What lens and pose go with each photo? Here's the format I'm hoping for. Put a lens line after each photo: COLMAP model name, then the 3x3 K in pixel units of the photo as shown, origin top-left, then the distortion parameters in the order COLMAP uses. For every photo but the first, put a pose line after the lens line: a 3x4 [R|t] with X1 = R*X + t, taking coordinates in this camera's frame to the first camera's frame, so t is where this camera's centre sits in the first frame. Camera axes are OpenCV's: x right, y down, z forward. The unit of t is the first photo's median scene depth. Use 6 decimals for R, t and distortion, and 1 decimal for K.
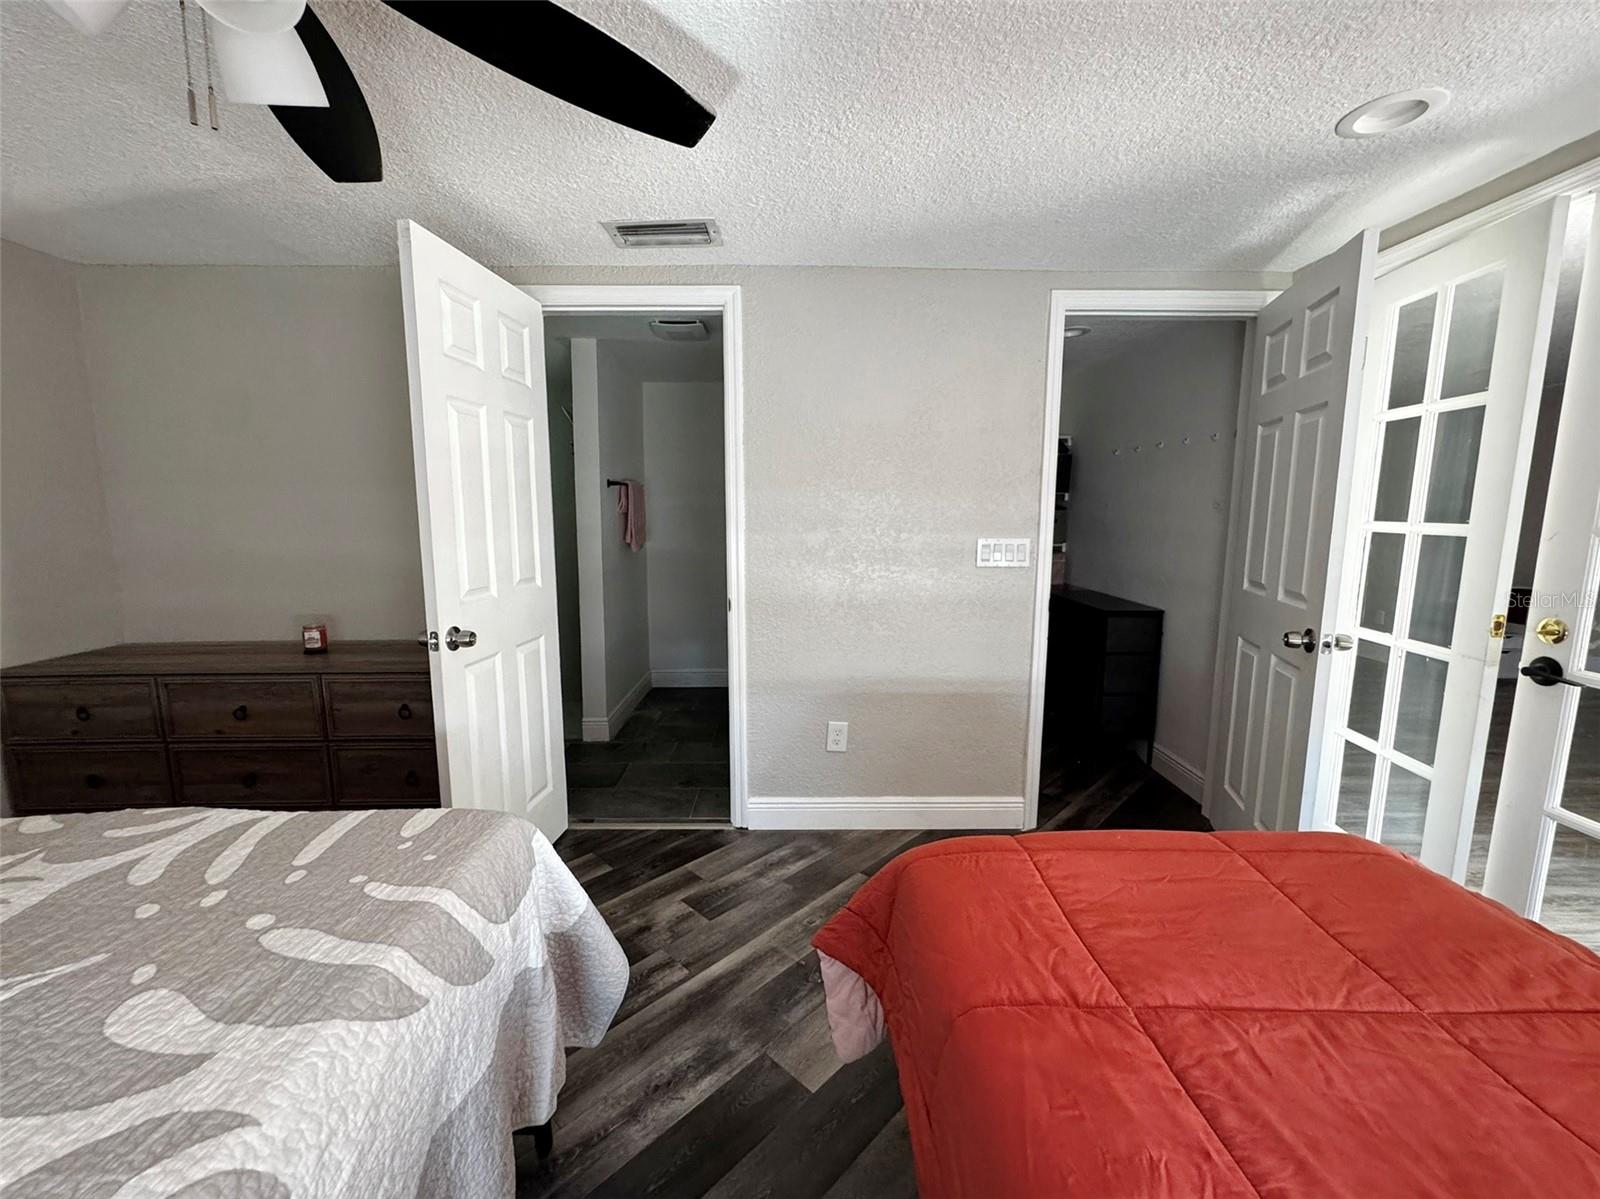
lens RADIAL K [[655.4, 0, 799.4], [0, 655.4, 597.0], [0, 0, 1]] dist [0.002721, -0.000456]
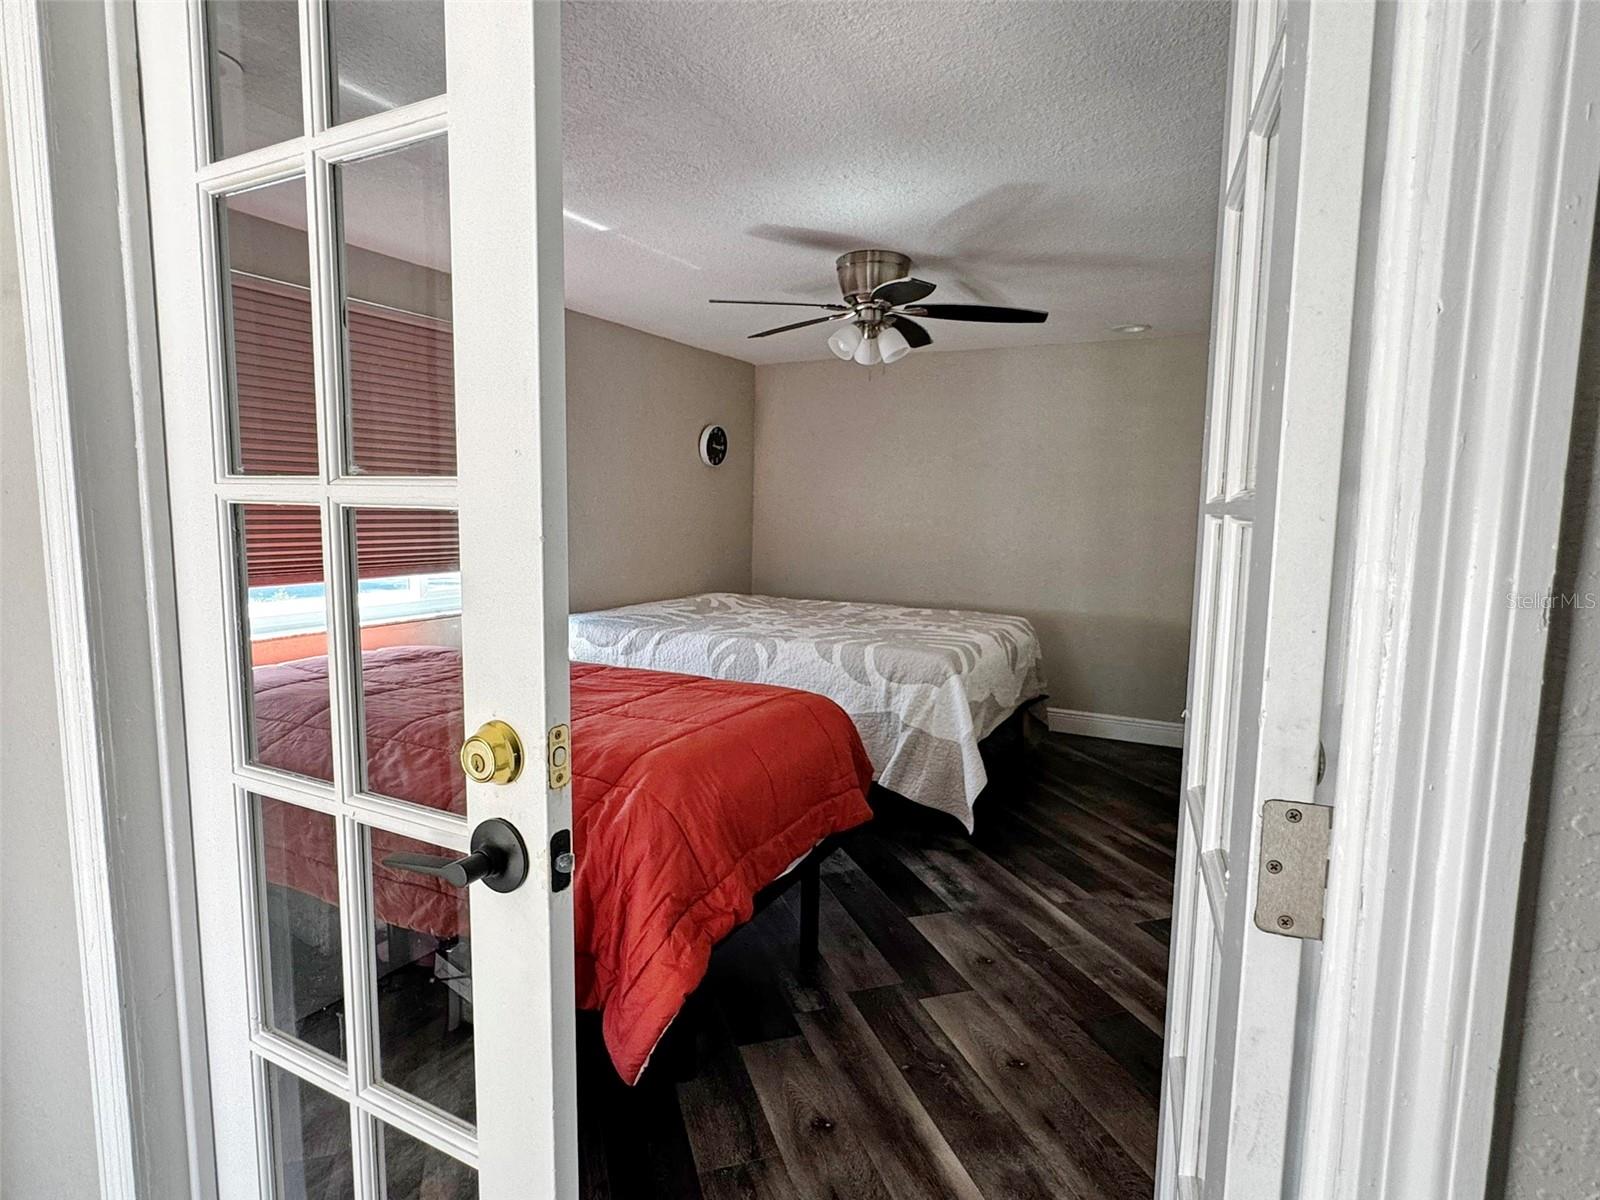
lens RADIAL K [[834.2, 0, 795.7], [0, 834.2, 598.7], [0, 0, 1]] dist [0.000600, 0.000500]
pose [[-0.460262, 0.089080, -0.883303, 1.330652], [-0.143847, 0.974323, 0.173214, -0.129193], [0.876052, 0.206784, -0.435630, 1.179268]]
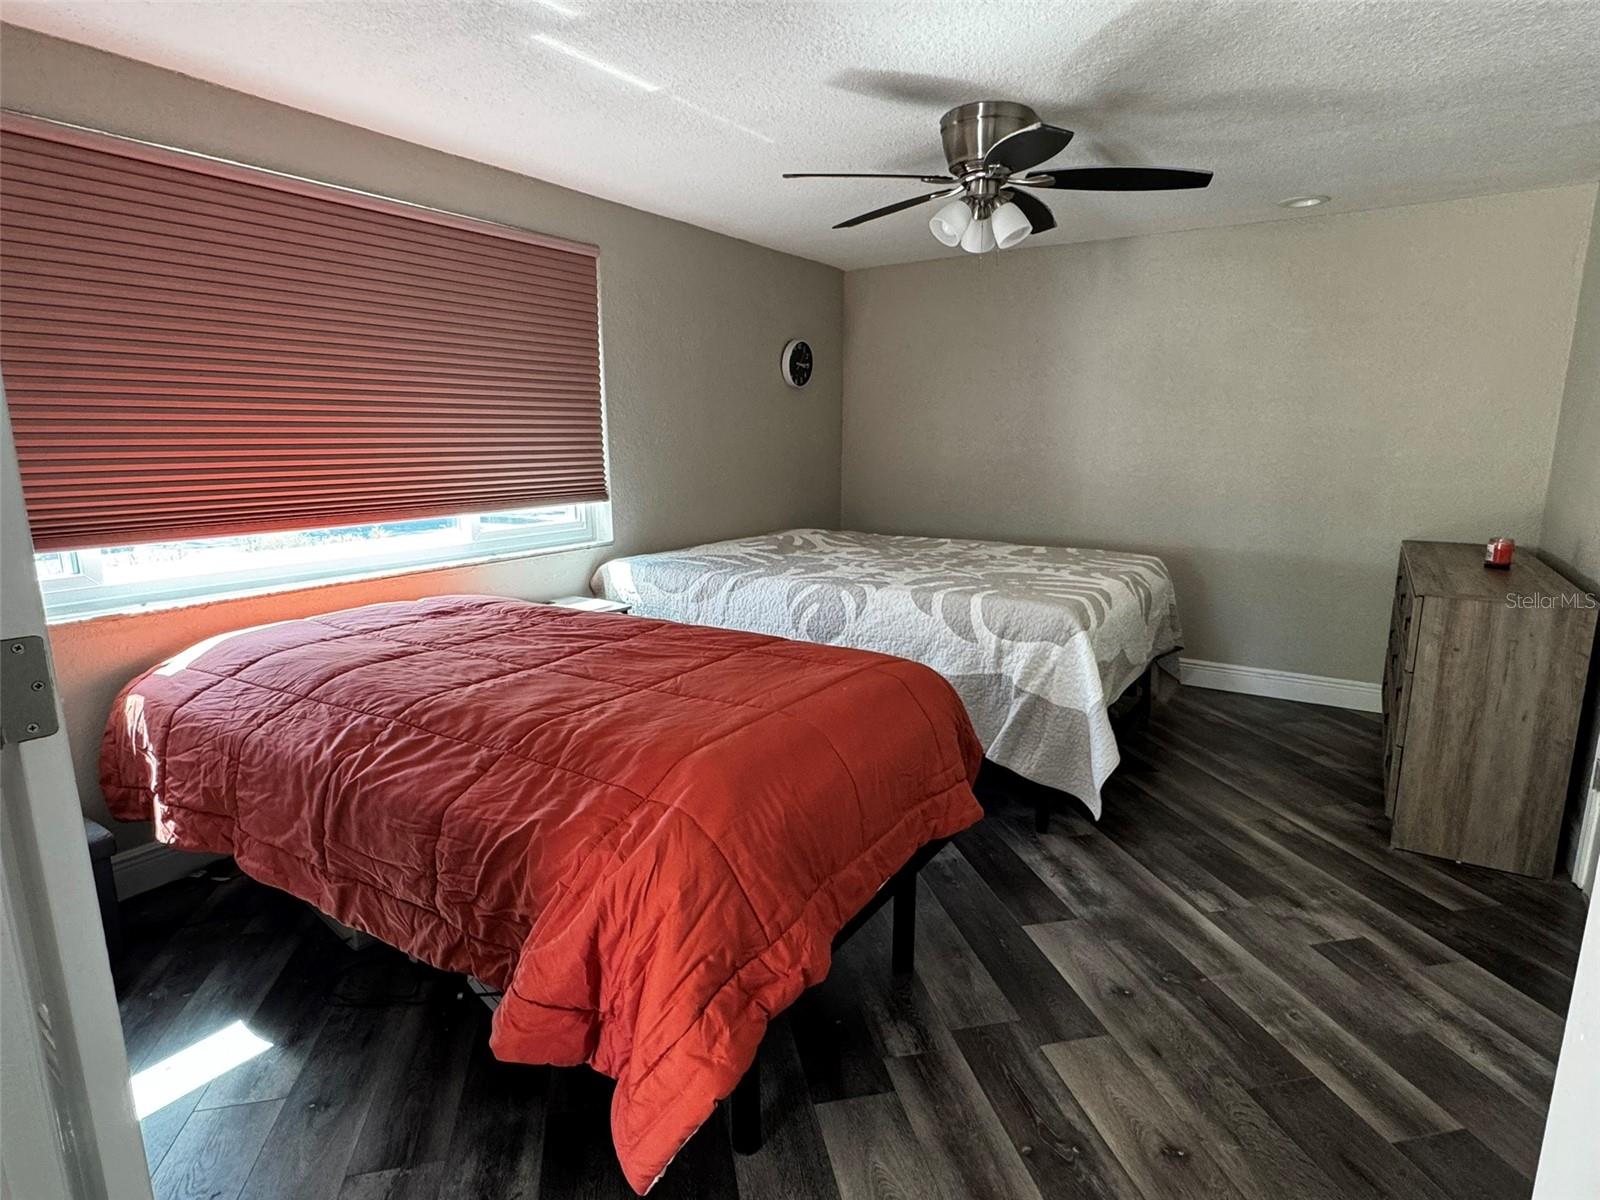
lens RADIAL K [[834.2, 0, 802.8], [0, 834.2, 602.4], [0, 0, 1]] dist [0.000600, 0.000500]
pose [[-0.549263, 0.165441, -0.819109, 1.097646], [-0.118587, 0.954854, 0.272379, -0.104686], [0.827192, 0.246744, -0.504847, 1.064881]]
